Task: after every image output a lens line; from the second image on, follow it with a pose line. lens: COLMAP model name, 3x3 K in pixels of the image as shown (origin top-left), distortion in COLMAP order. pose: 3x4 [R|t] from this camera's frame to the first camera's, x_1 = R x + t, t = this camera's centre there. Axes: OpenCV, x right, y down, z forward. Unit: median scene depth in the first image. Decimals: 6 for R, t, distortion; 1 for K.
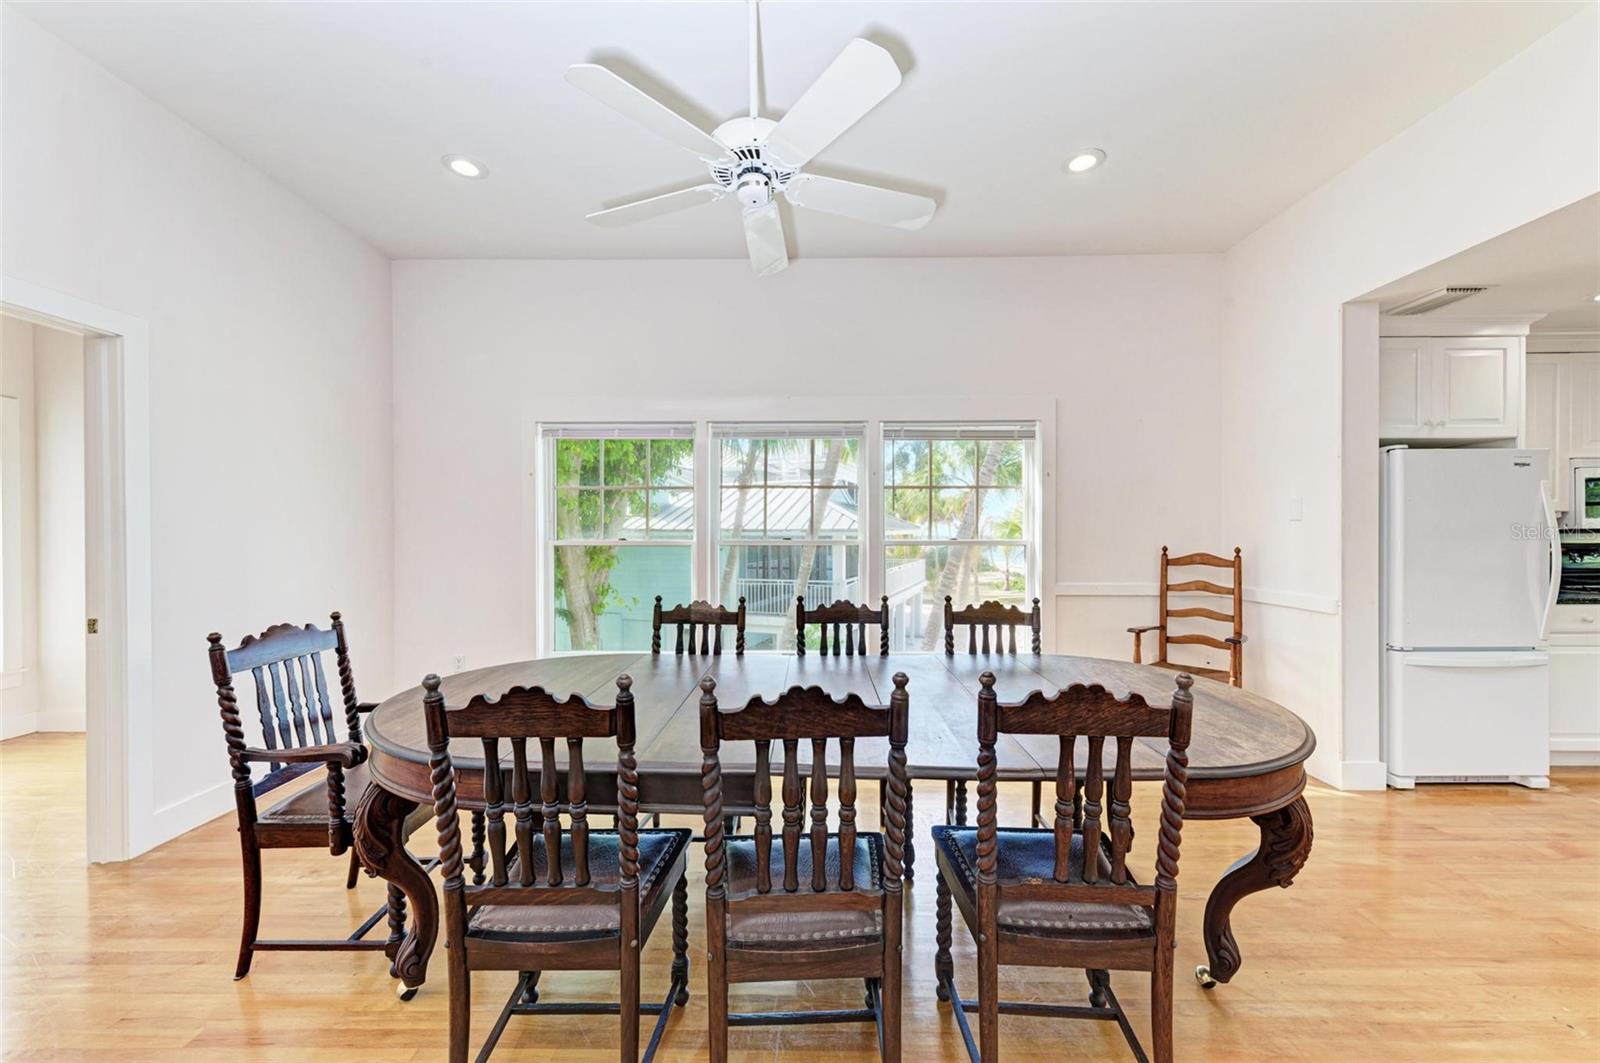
lens RADIAL K [[634.1, 0, 800.9], [0, 634.1, 536.4], [0, 0, 1]] dist [0.010466, -0.000224]
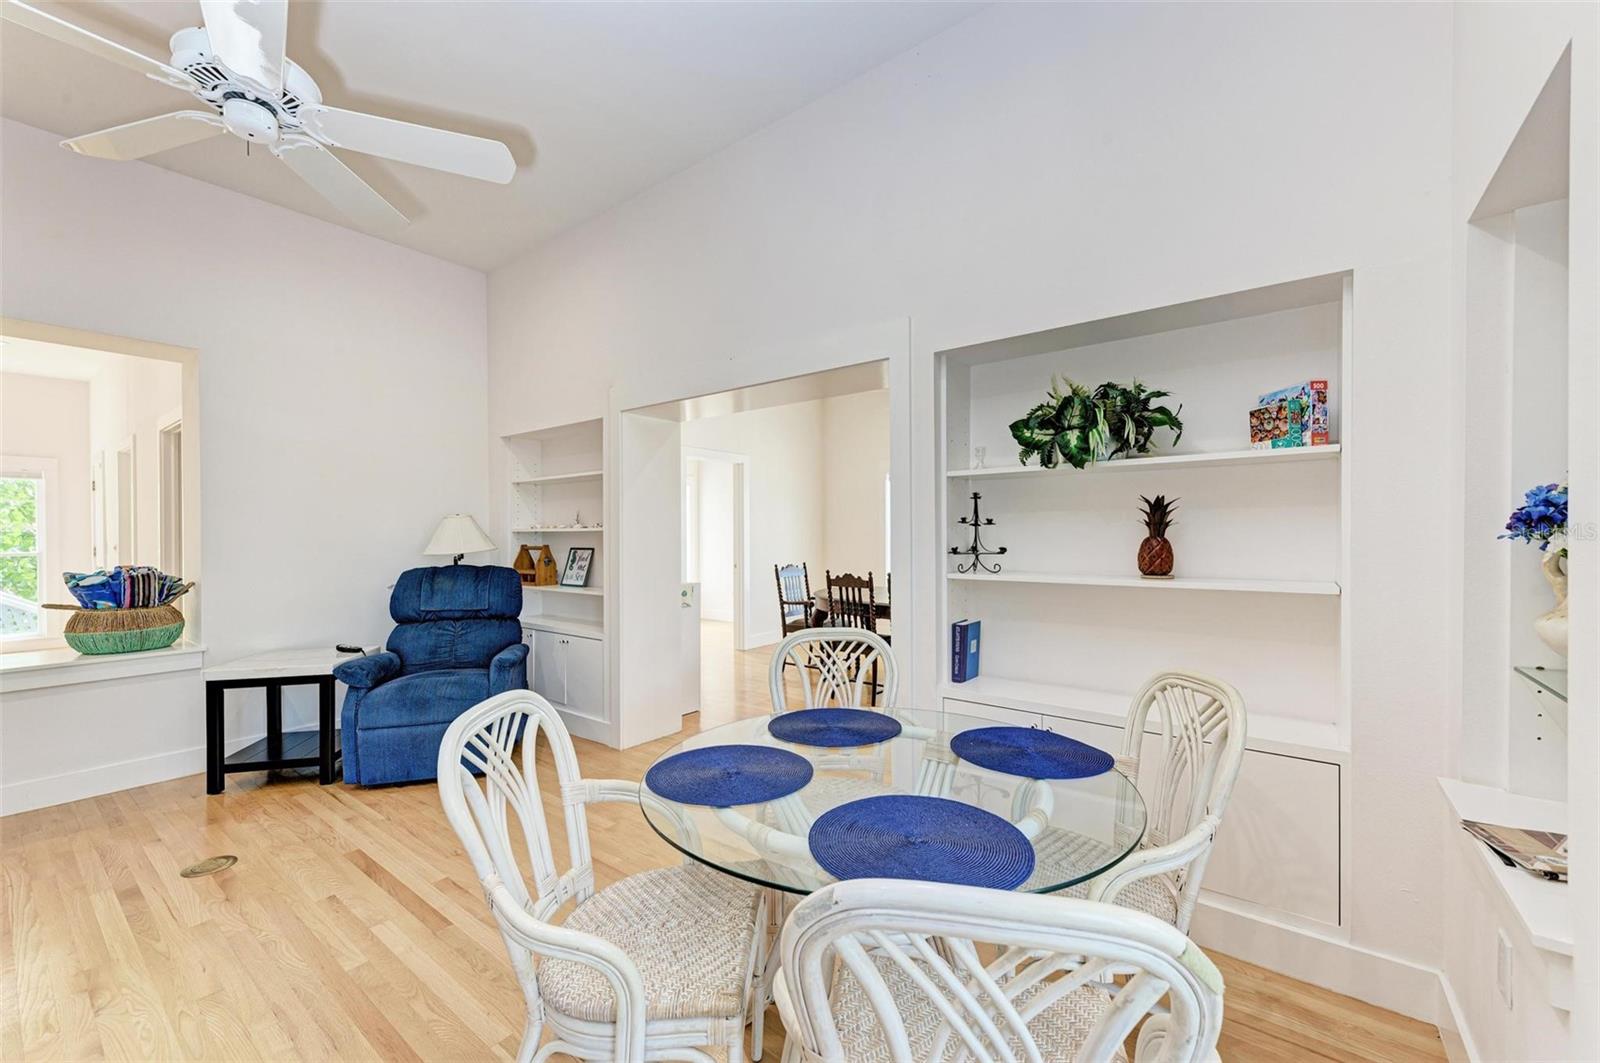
lens RADIAL K [[634.1, 0, 800.9], [0, 634.1, 536.4], [0, 0, 1]] dist [0.010466, -0.000224]
pose [[0.813044, -0.002523, -0.582196, 1.078736], [0.003179, 0.999995, 0.000106, 0.009255], [0.582193, -0.001937, 0.813048, -1.561493]]
